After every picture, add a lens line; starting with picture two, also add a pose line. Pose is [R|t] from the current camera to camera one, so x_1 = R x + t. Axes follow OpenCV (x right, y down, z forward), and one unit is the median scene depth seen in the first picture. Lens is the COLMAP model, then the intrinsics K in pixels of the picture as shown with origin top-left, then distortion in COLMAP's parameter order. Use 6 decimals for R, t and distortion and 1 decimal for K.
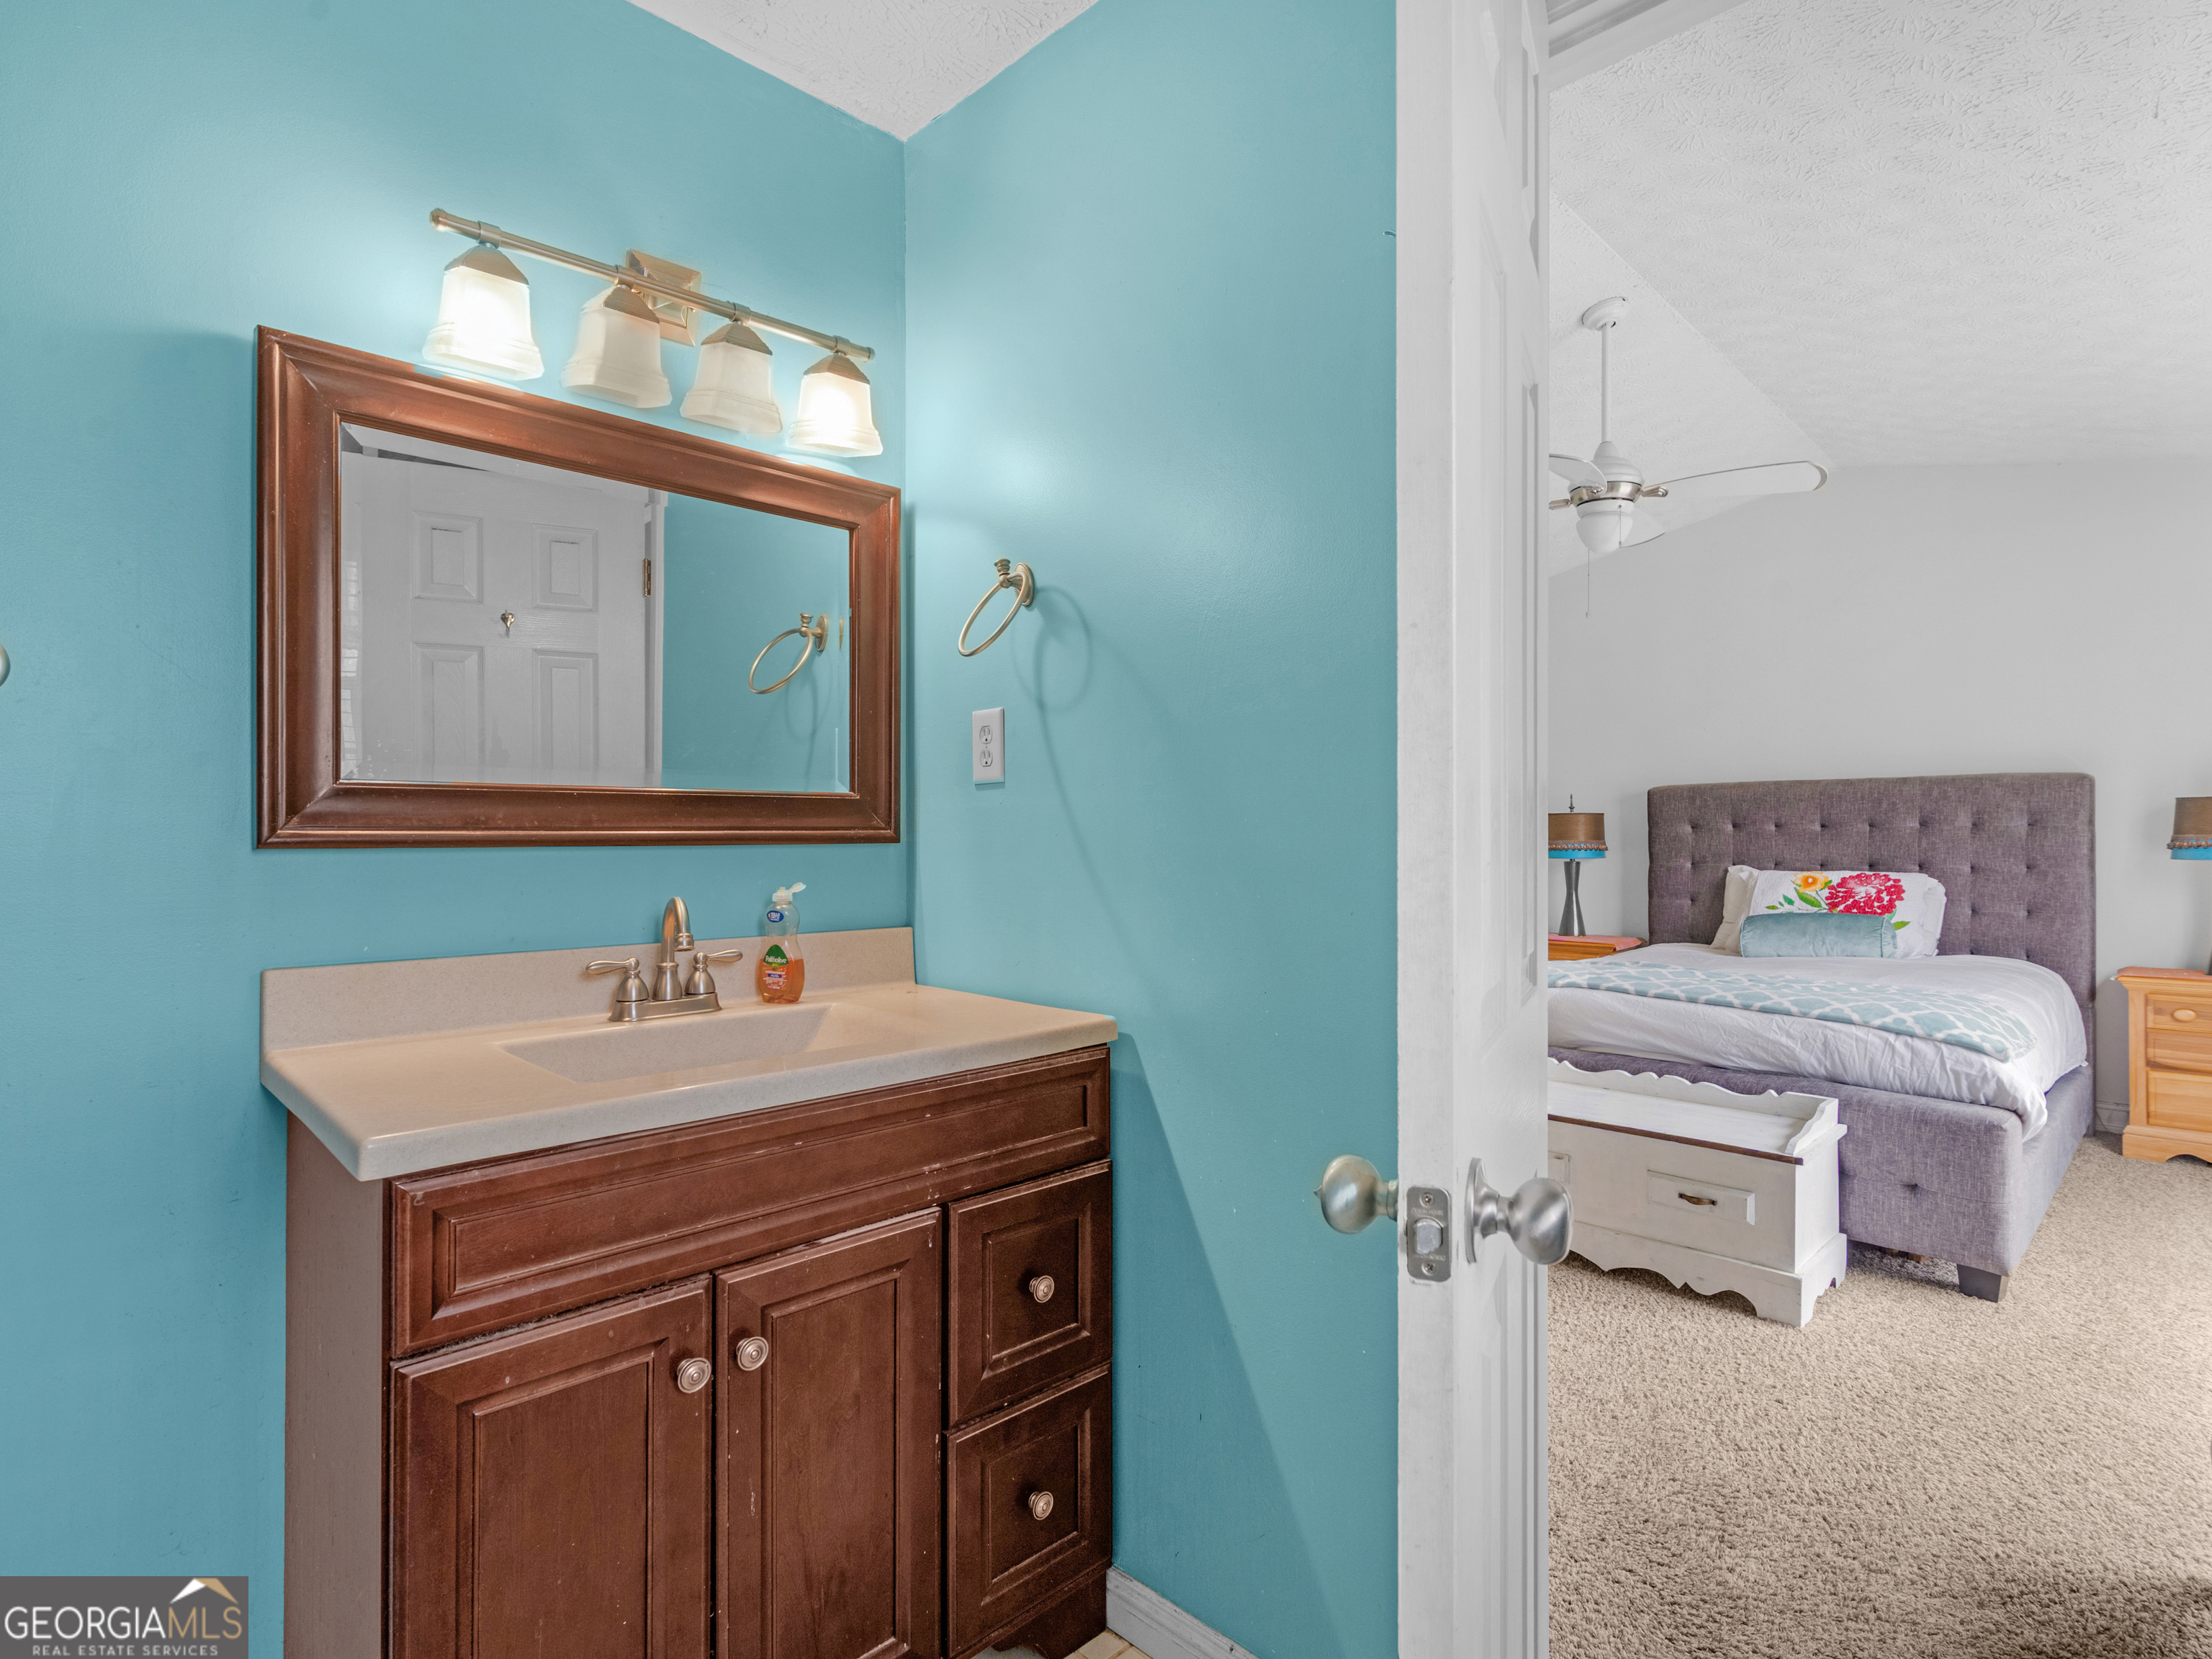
lens RADIAL K [[1140.2, 0, 1124.4], [0, 1140.2, 833.2], [0, 0, 1]] dist [-0.003013, 0.002506]
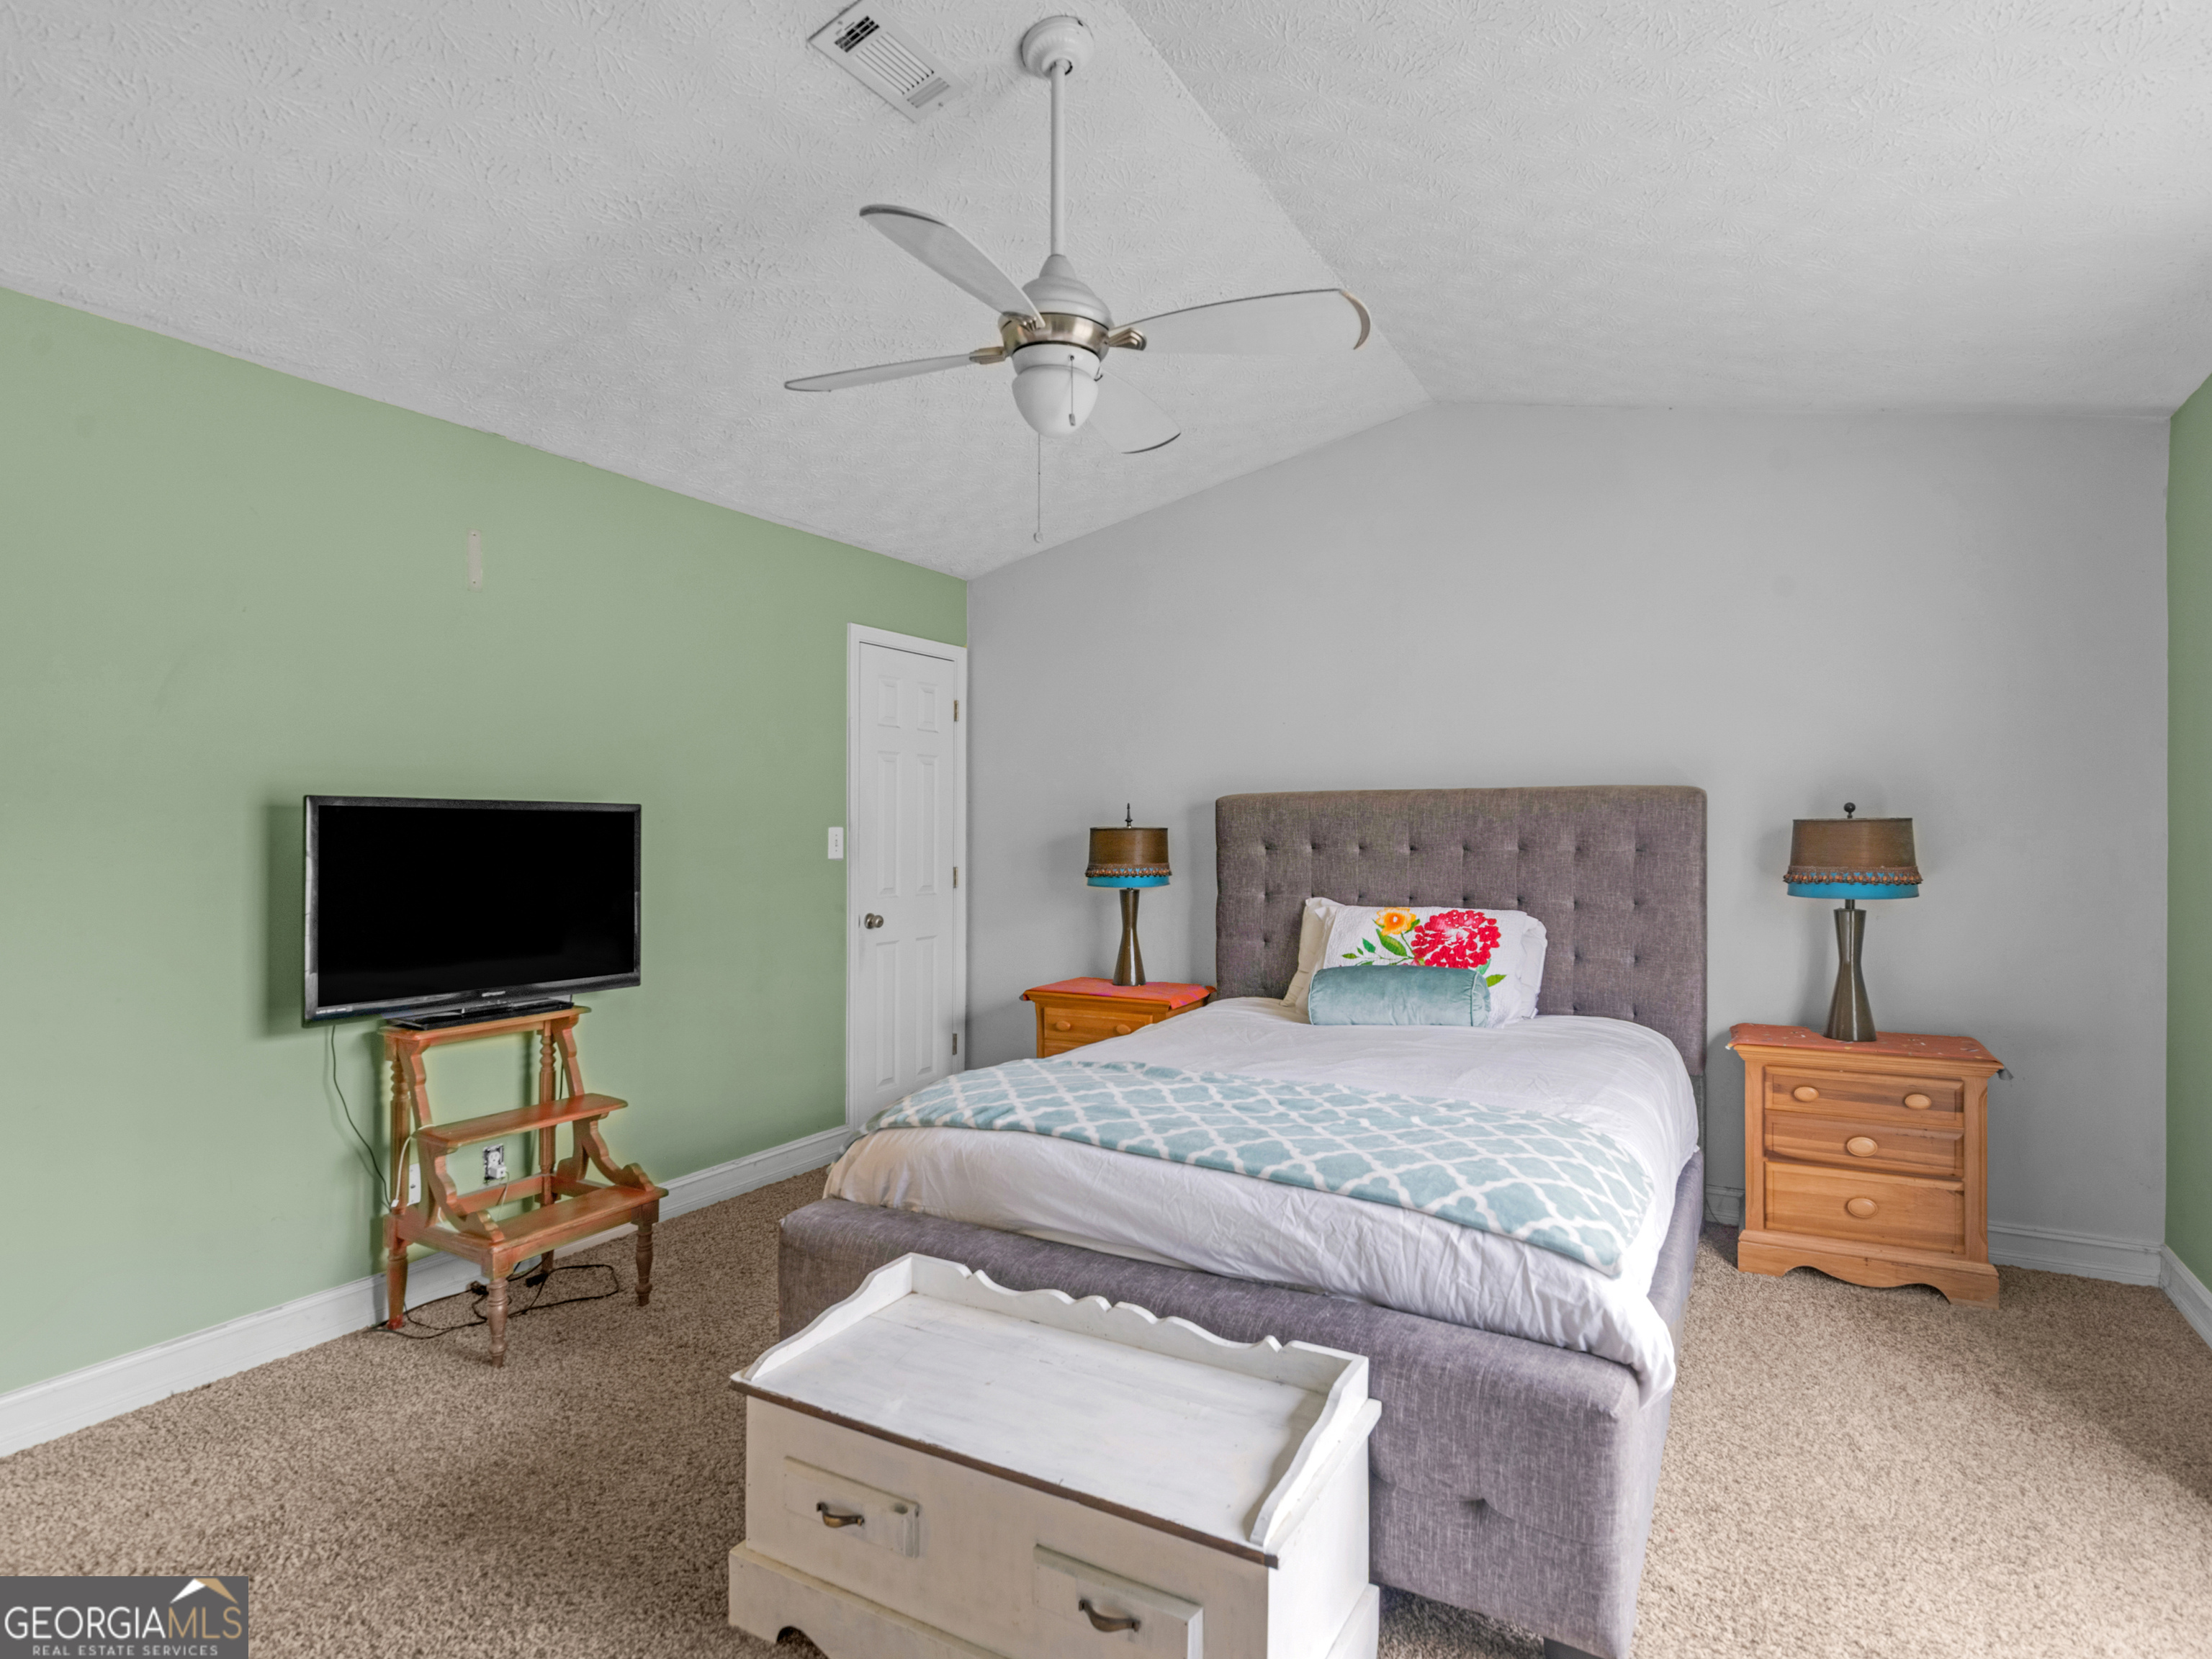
lens RADIAL K [[1140.2, 0, 1098.4], [0, 1140.2, 826.7], [0, 0, 1]] dist [-0.003013, 0.002506]
pose [[0.971726, -0.001135, 0.236110, 0.294521], [-0.000703, 0.999970, 0.007697, -0.037777], [-0.236111, -0.007646, 0.971696, 0.387242]]
